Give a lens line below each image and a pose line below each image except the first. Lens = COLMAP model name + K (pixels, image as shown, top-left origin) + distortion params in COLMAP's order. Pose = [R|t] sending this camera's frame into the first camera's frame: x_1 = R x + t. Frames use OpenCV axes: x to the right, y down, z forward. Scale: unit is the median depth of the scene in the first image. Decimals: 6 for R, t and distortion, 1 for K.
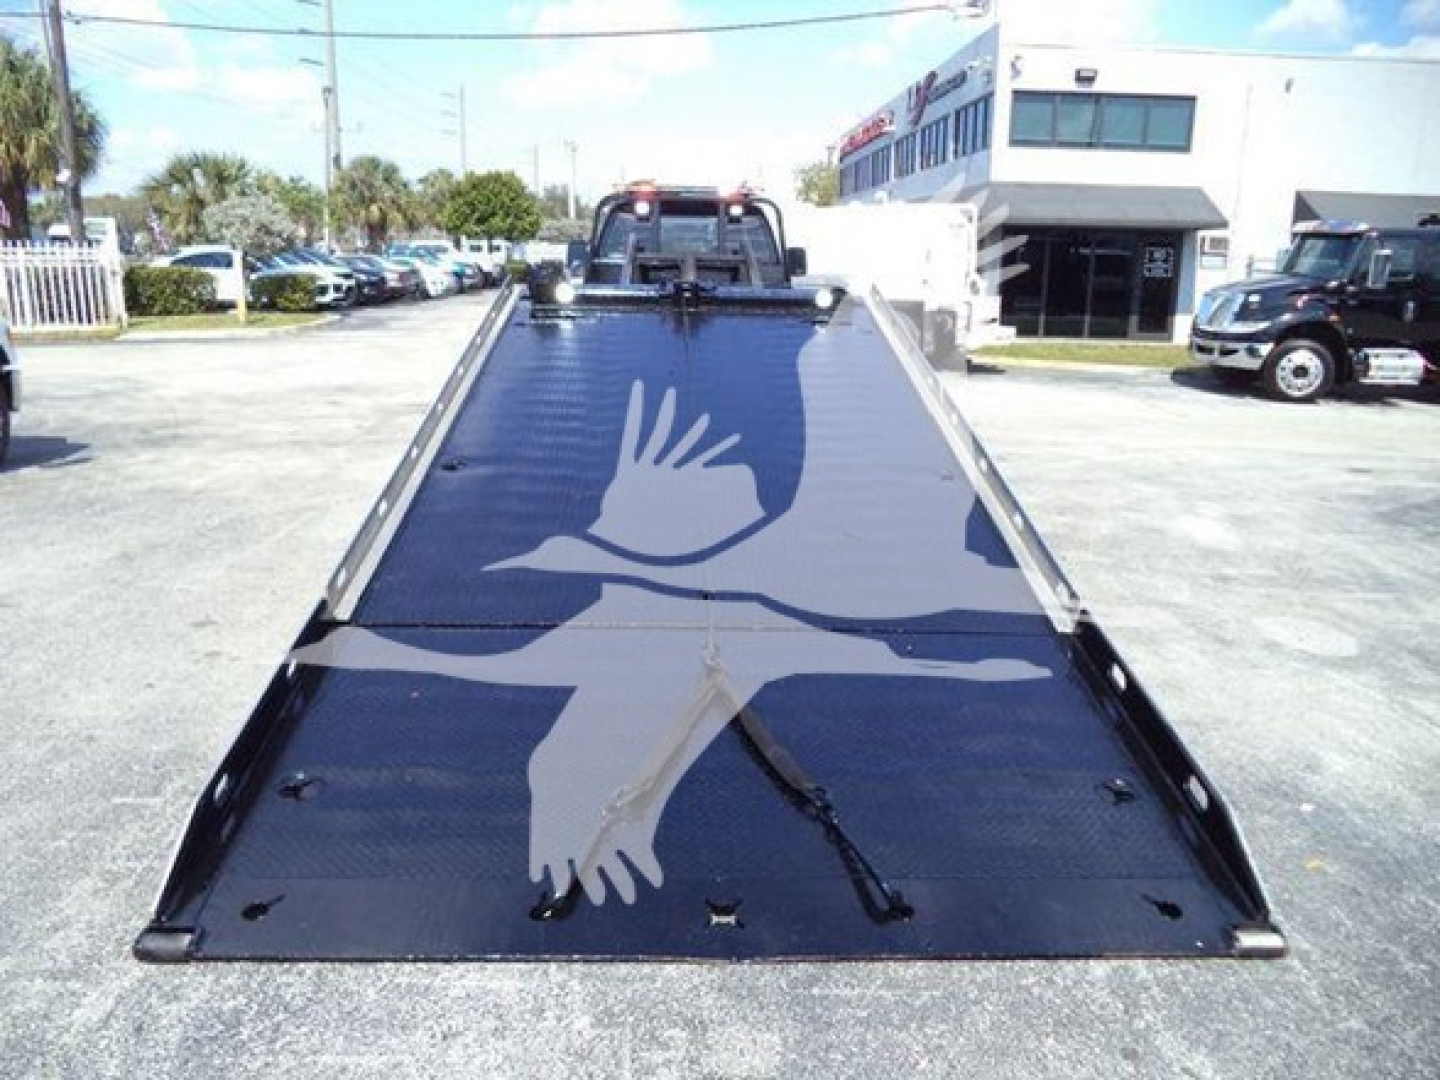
lens RADIAL K [[1186.3, 0, 724.3], [0, 1186.3, 532.9], [0, 0, 1]] dist [-0.018557, -0.008162]
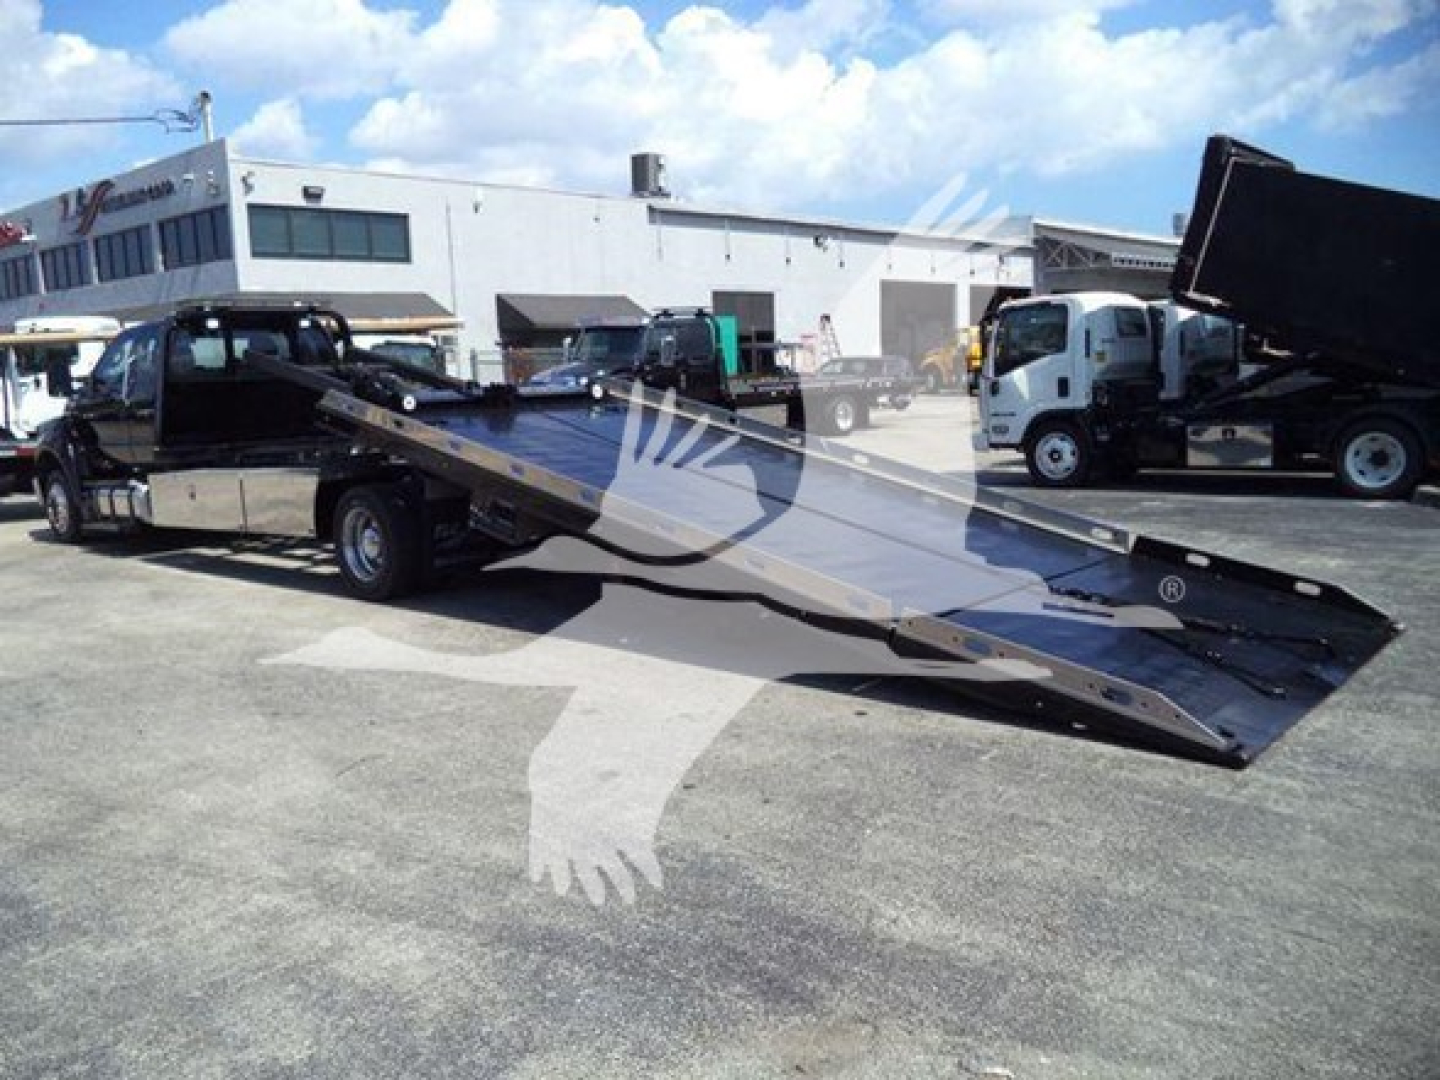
lens RADIAL K [[1179.4, 0, 720.0], [0, 1179.4, 540.0], [0, 0, 1]] dist [-0.025518, -0.001769]
pose [[0.700423, -0.159183, 0.695750, -0.199960], [0.212824, 0.977046, 0.009288, -0.010669], [-0.681259, 0.141567, 0.718223, 0.027718]]
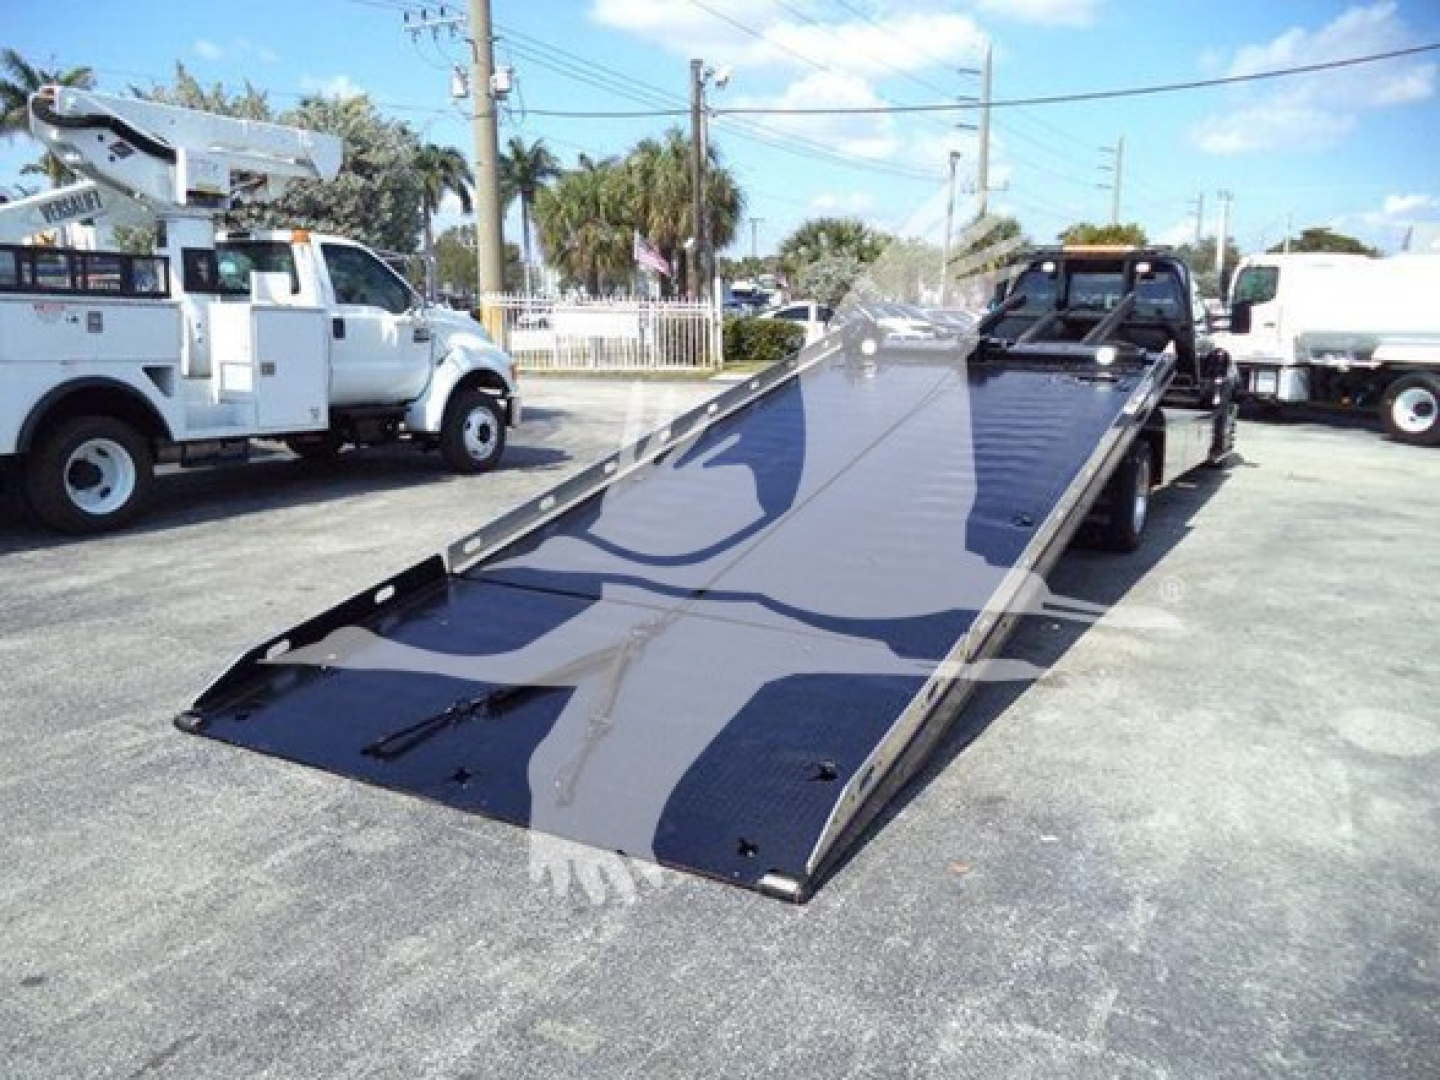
lens RADIAL K [[1175.6, 0, 727.8], [0, 1175.6, 564.7], [0, 0, 1]] dist [-0.024167, -0.005513]
pose [[0.860740, 0.107389, -0.497589, 0.098185], [-0.115101, 0.993237, 0.015255, 0.000868], [0.495862, 0.044143, 0.867279, -0.008512]]
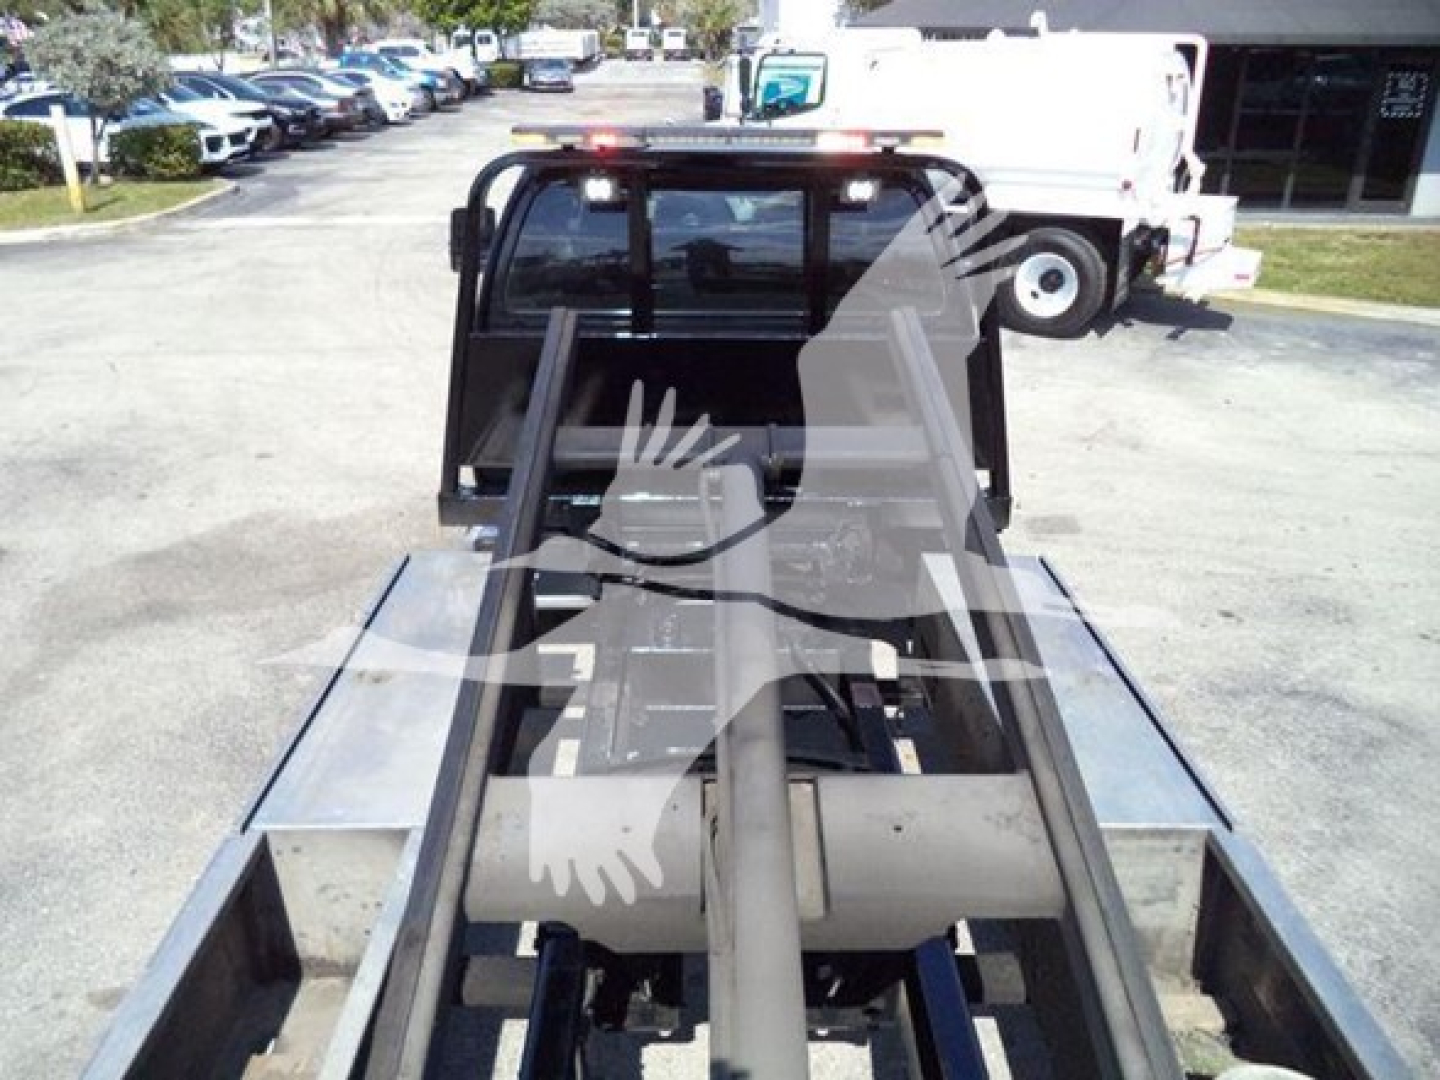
lens RADIAL K [[1179.4, 0, 720.0], [0, 1179.4, 540.0], [0, 0, 1]] dist [-0.025518, -0.001769]
pose [[0.999600, -0.007192, -0.027360, -0.010098], [0.012131, 0.982690, 0.184862, -0.104370], [0.025556, -0.185119, 0.982384, 0.278812]]
